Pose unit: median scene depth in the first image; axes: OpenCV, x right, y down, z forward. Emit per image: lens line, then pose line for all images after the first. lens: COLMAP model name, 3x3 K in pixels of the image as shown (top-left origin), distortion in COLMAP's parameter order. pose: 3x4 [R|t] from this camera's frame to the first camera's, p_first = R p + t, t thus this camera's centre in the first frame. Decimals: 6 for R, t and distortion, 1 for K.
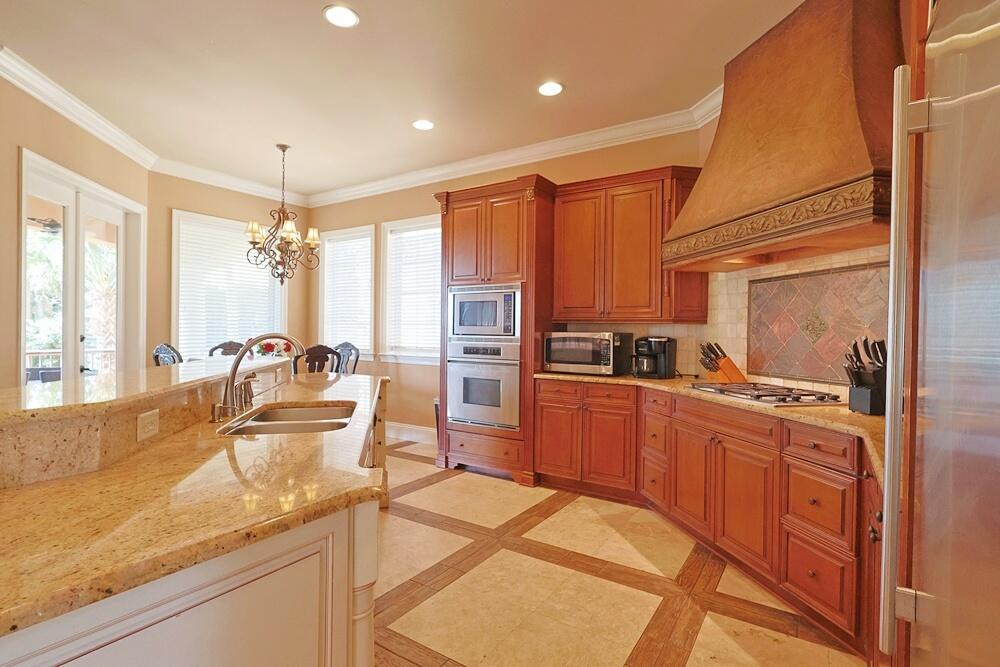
lens RADIAL K [[488.1, 0, 499.4], [0, 488.1, 333.8], [0, 0, 1]] dist [-0.005203, 0.001569]
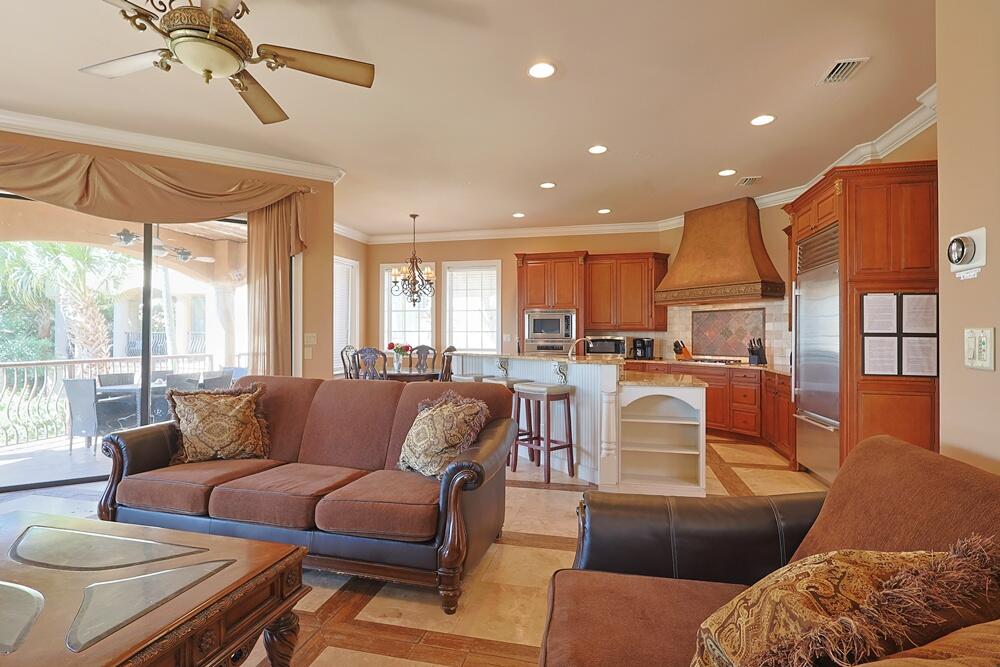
lens RADIAL K [[488.1, 0, 500.6], [0, 488.1, 336.2], [0, 0, 1]] dist [-0.005203, 0.001569]
pose [[0.938983, -0.010117, 0.343815, -0.989481], [0.011107, 0.999938, -0.000910, -0.007590], [-0.343784, 0.004673, 0.939037, -0.702166]]
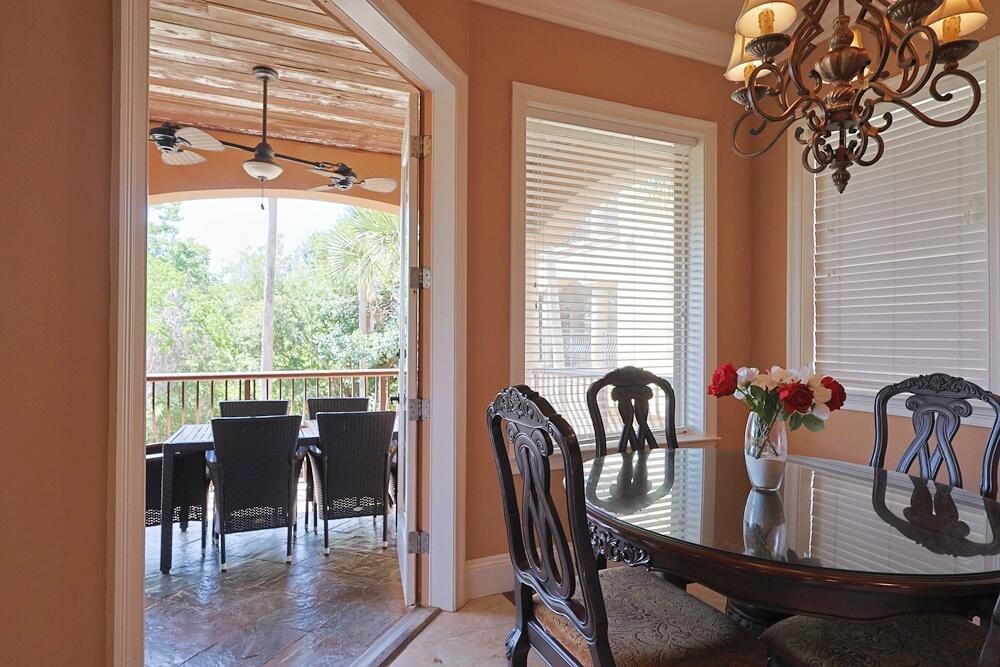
lens RADIAL K [[560.4, 0, 494.8], [0, 560.4, 327.7], [0, 0, 1]] dist [-0.003810, -0.001190]
pose [[0.847615, -0.009579, -0.530525, -0.616163], [-0.003190, 0.999727, -0.023148, -0.009995], [0.530602, 0.021312, 0.847353, 0.828670]]
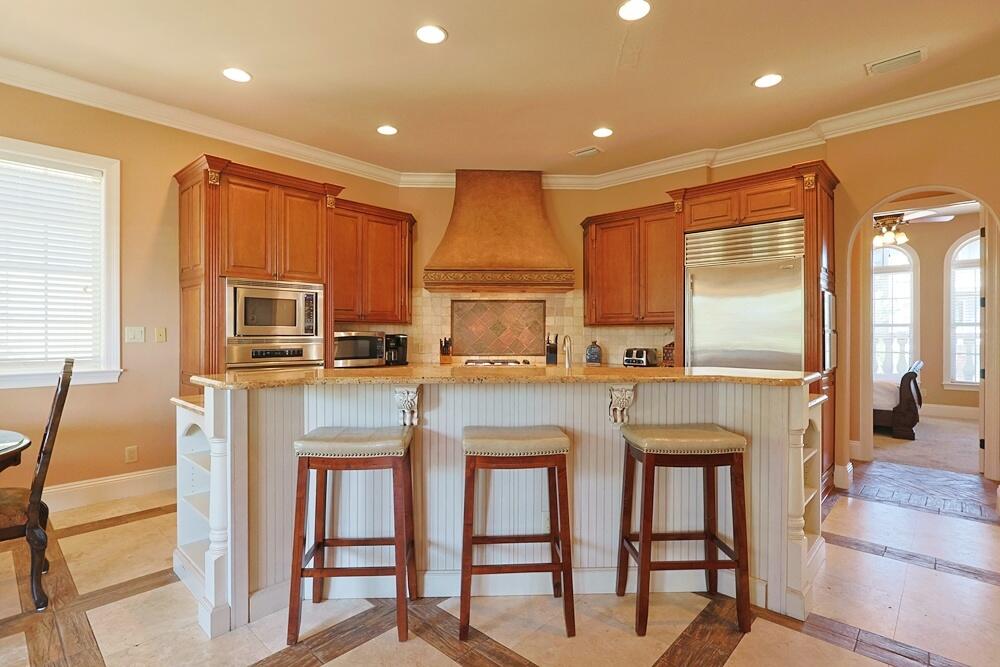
lens RADIAL K [[488.1, 0, 500.7], [0, 488.1, 334.5], [0, 0, 1]] dist [-0.005203, 0.001569]
pose [[0.166316, -0.016130, 0.985941, -1.080734], [0.004637, 0.999868, 0.015575, -0.015642], [-0.986062, 0.001981, 0.166368, 0.542120]]
